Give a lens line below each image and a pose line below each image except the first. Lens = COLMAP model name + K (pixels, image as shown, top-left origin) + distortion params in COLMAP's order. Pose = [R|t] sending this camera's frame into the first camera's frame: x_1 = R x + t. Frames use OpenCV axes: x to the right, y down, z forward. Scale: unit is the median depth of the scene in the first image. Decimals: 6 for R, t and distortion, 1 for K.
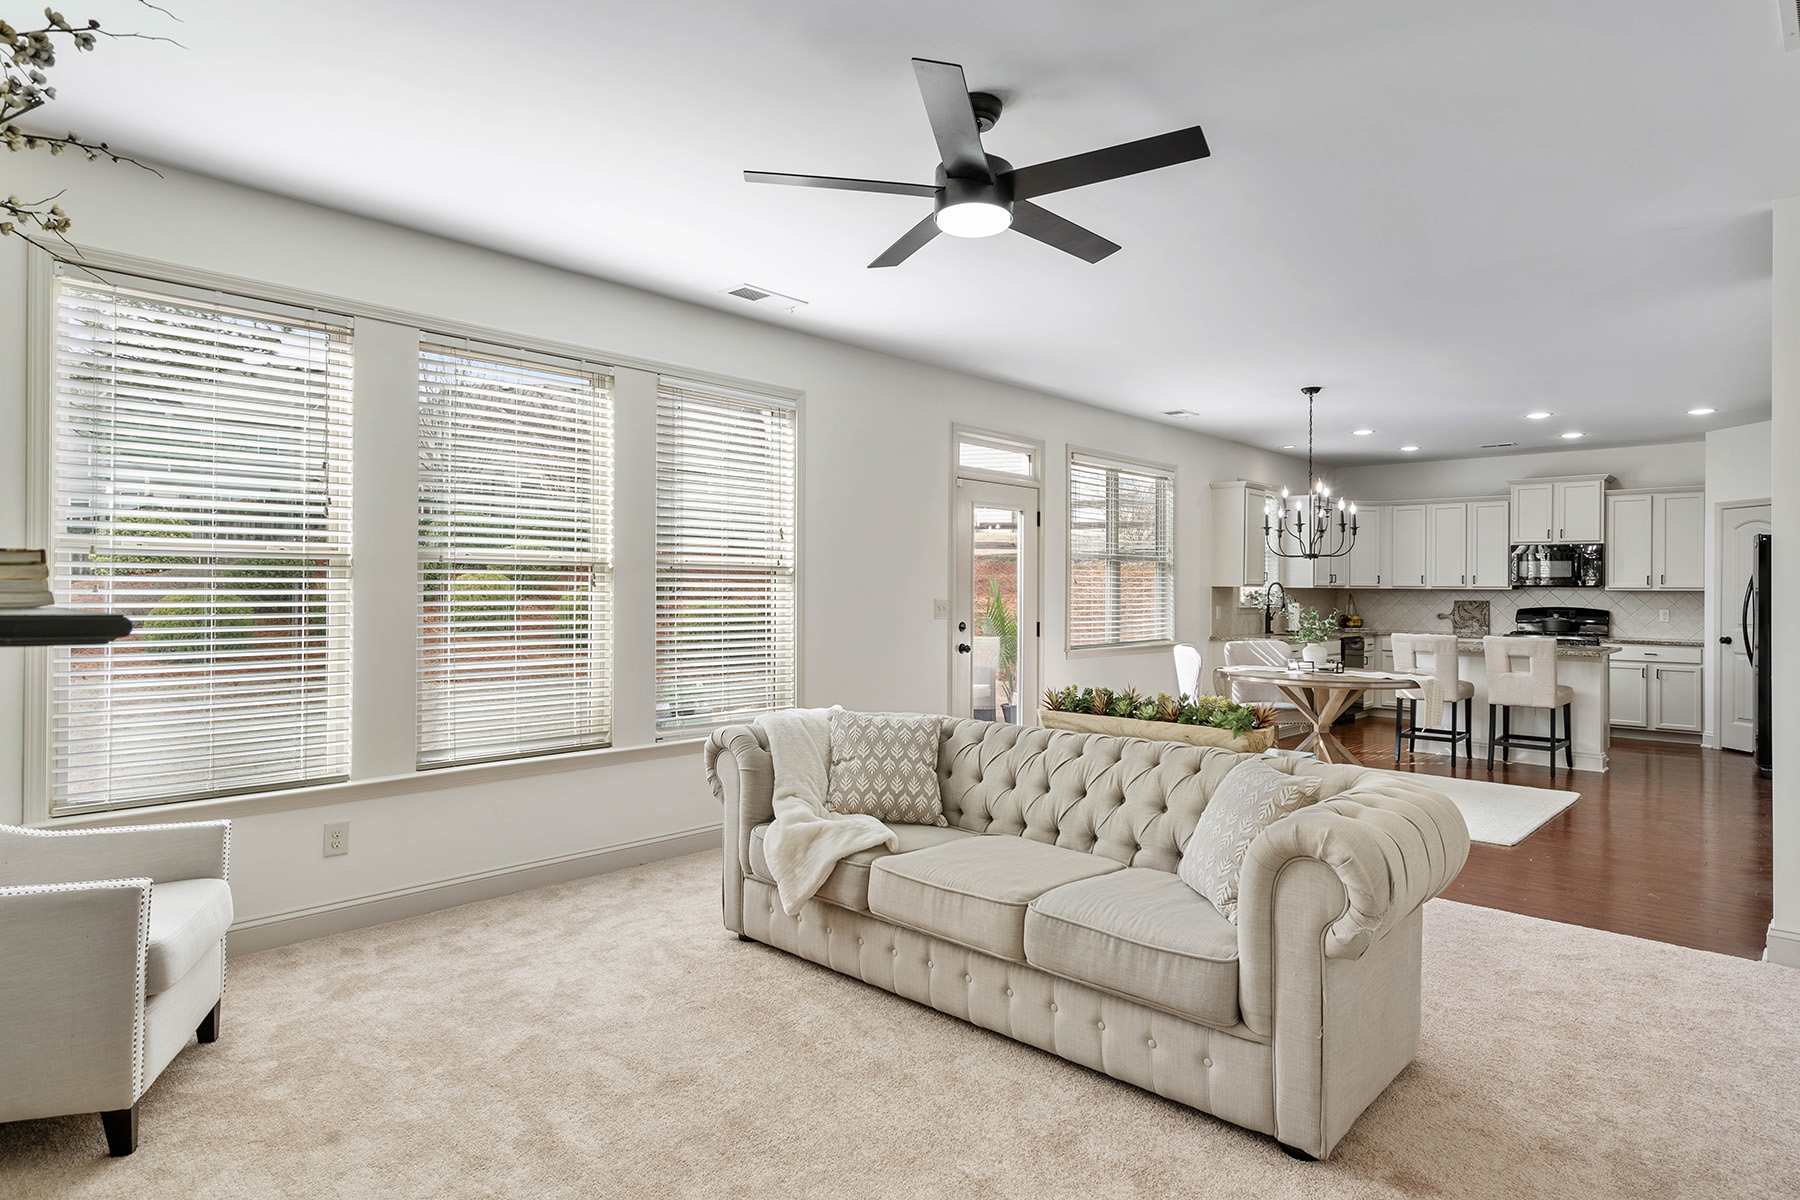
lens RADIAL K [[1030.7, 0, 896.1], [0, 1030.7, 582.3], [0, 0, 1]] dist [0.020288, -0.003032]
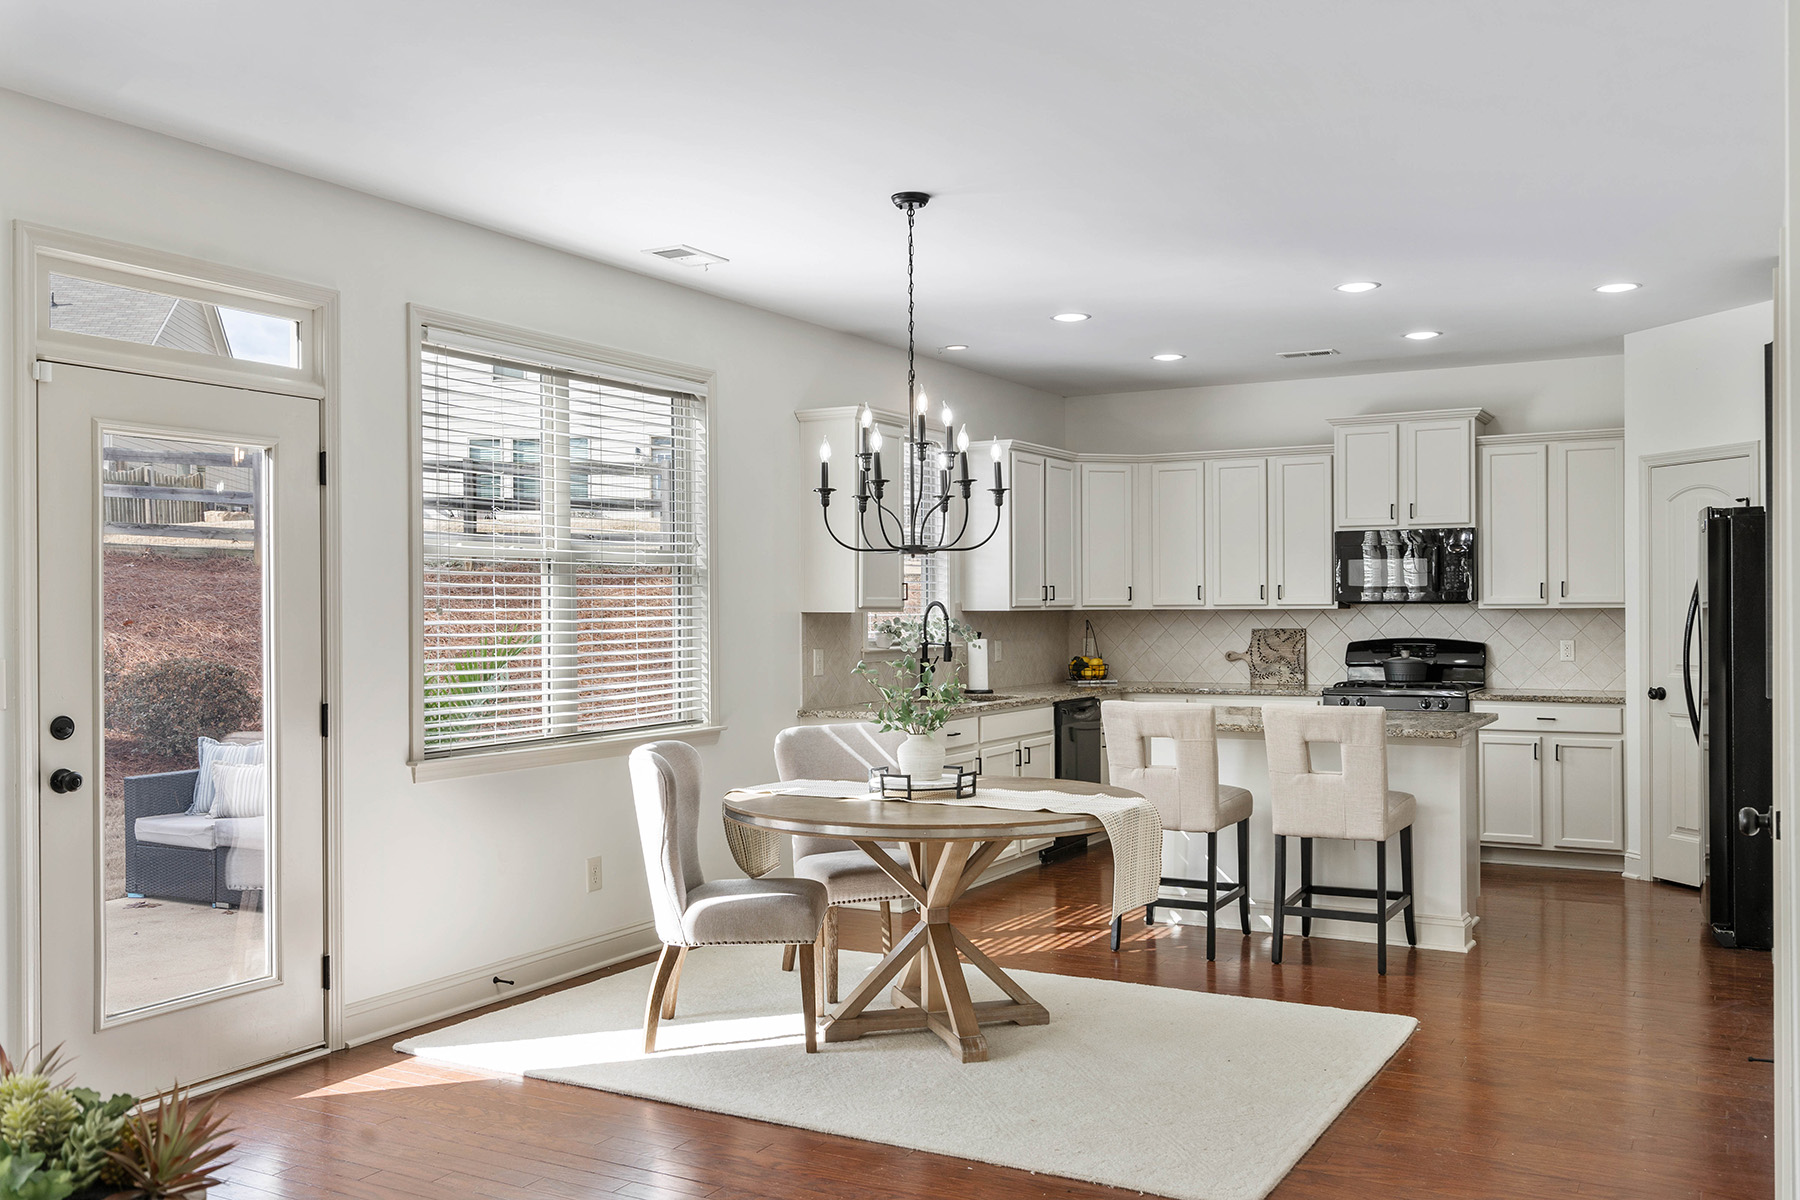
lens RADIAL K [[1563.9, 0, 892.6], [0, 1563.9, 610.2], [0, 0, 1]] dist [0.009209, -0.025982]
pose [[0.974820, -0.014106, 0.222545, 0.175752], [0.012645, 0.999888, 0.007991, -0.002718], [-0.222633, -0.004976, 0.974890, 0.230303]]
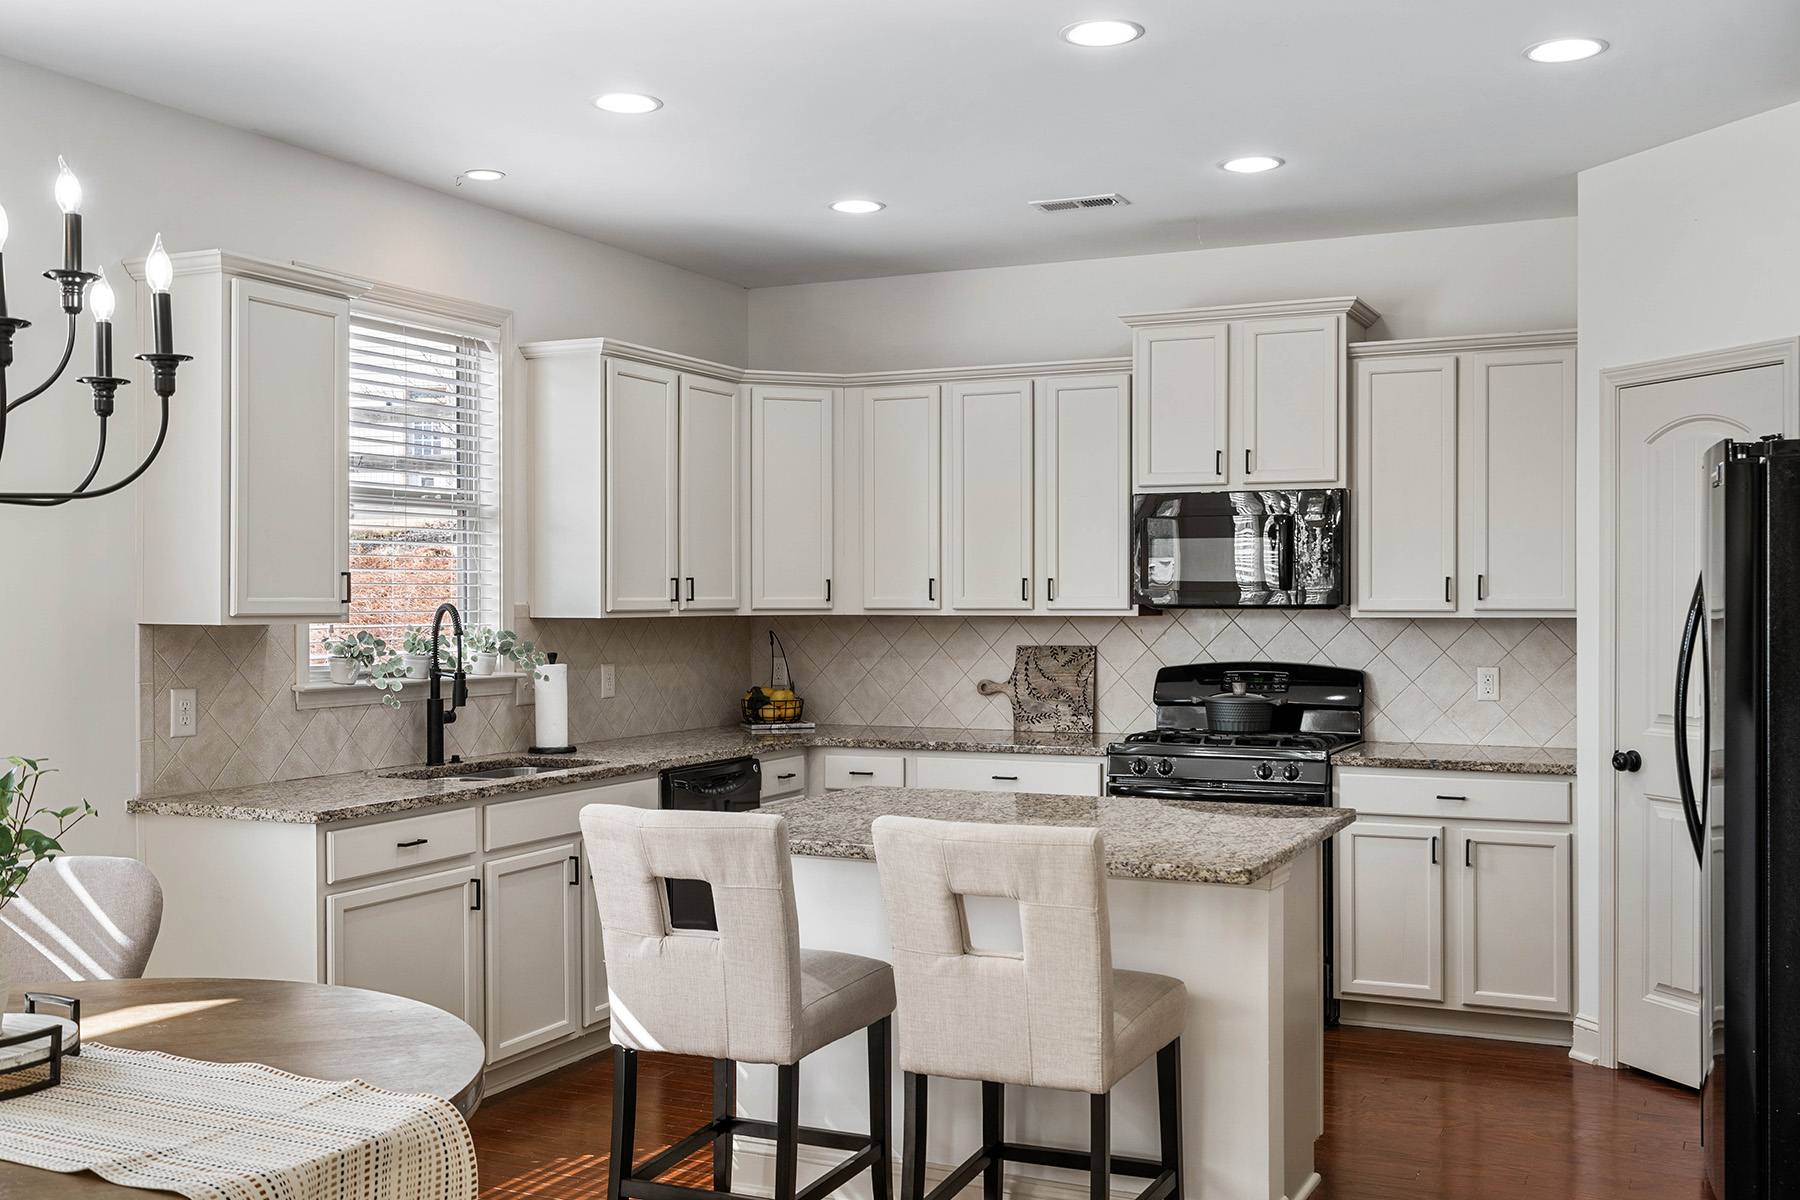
lens RADIAL K [[1779.2, 0, 895.0], [0, 1779.2, 611.2], [0, 0, 1]] dist [0.003681, 0.000000]
pose [[0.956645, -0.011714, 0.291019, 0.360823], [0.008090, 0.999874, 0.013654, -0.004534], [-0.291143, -0.010708, 0.956620, 0.466502]]
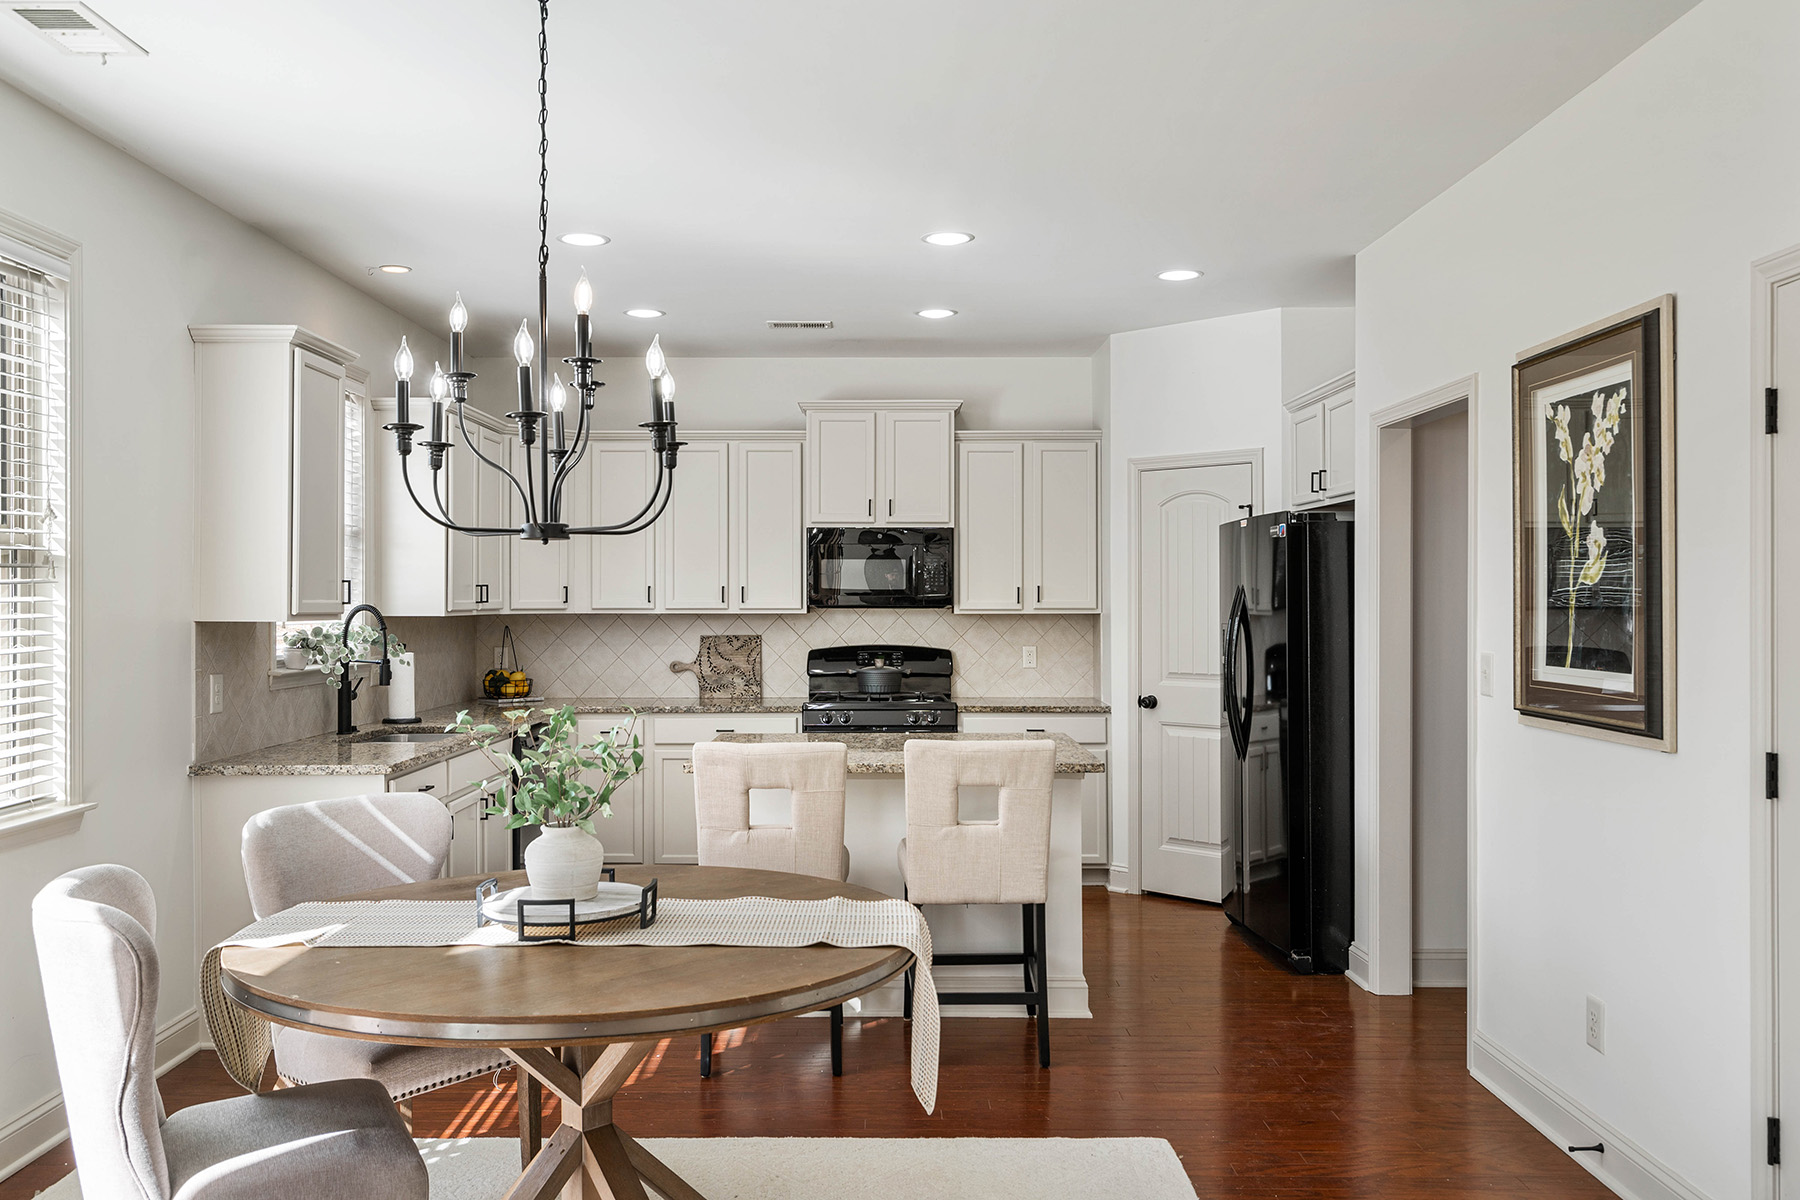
lens RADIAL K [[1471.8, 0, 892.3], [0, 1471.8, 591.5], [0, 0, 1]] dist [0.008440, -0.007030]
pose [[0.739334, -0.004816, 0.673322, 0.143162], [0.003737, 0.999988, 0.003049, -0.006882], [-0.673329, 0.000262, 0.739343, 0.469179]]
